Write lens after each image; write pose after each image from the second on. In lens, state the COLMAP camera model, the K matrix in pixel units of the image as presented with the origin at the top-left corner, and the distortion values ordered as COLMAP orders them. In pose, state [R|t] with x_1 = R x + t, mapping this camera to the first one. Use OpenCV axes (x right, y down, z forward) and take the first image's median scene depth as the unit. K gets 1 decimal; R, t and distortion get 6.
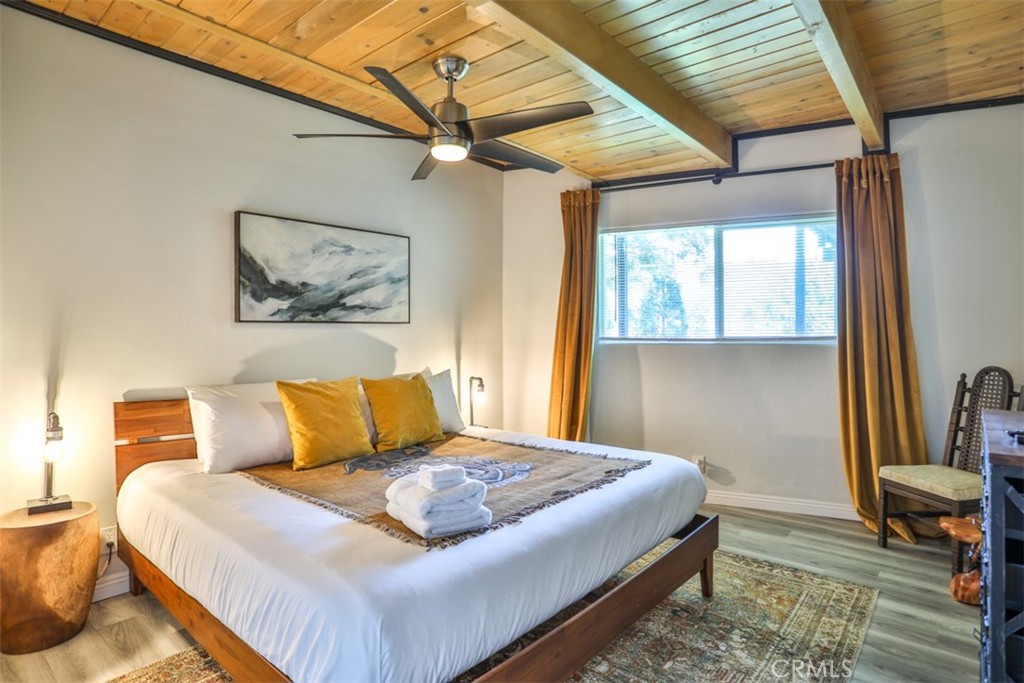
lens RADIAL K [[556.3, 0, 511.0], [0, 556.3, 332.0], [0, 0, 1]] dist [-0.003212, -0.000327]
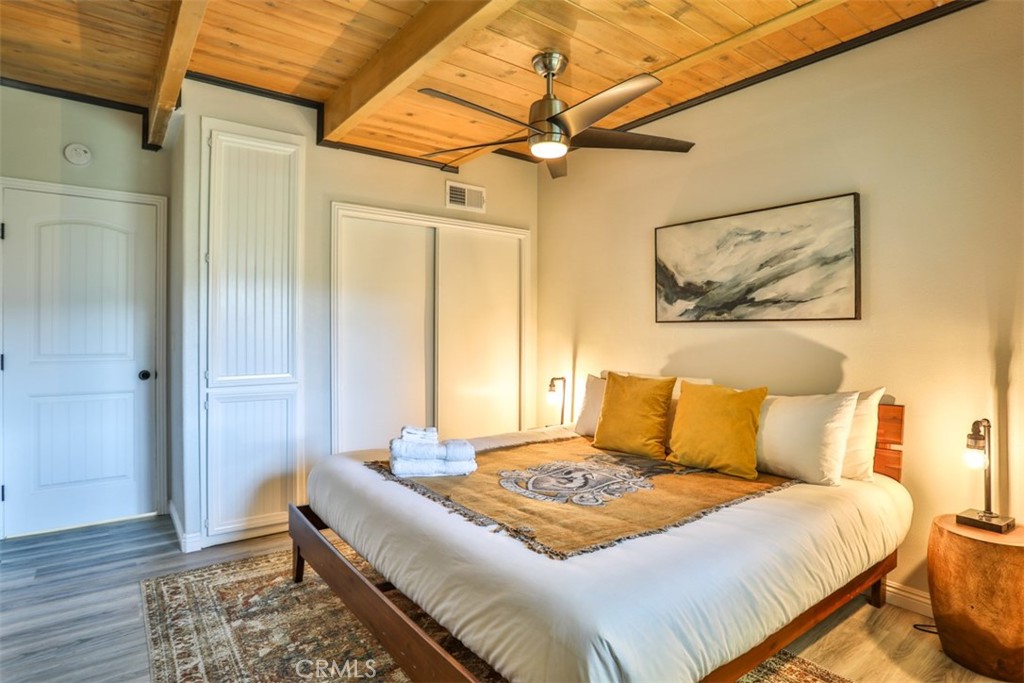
lens RADIAL K [[556.3, 0, 510.7], [0, 556.3, 341.6], [0, 0, 1]] dist [-0.003212, -0.000327]
pose [[-0.189097, 0.000941, -0.981958, 0.647208], [-0.025159, 0.999667, 0.005803, 0.020755], [0.981636, 0.025802, -0.189011, 0.826354]]
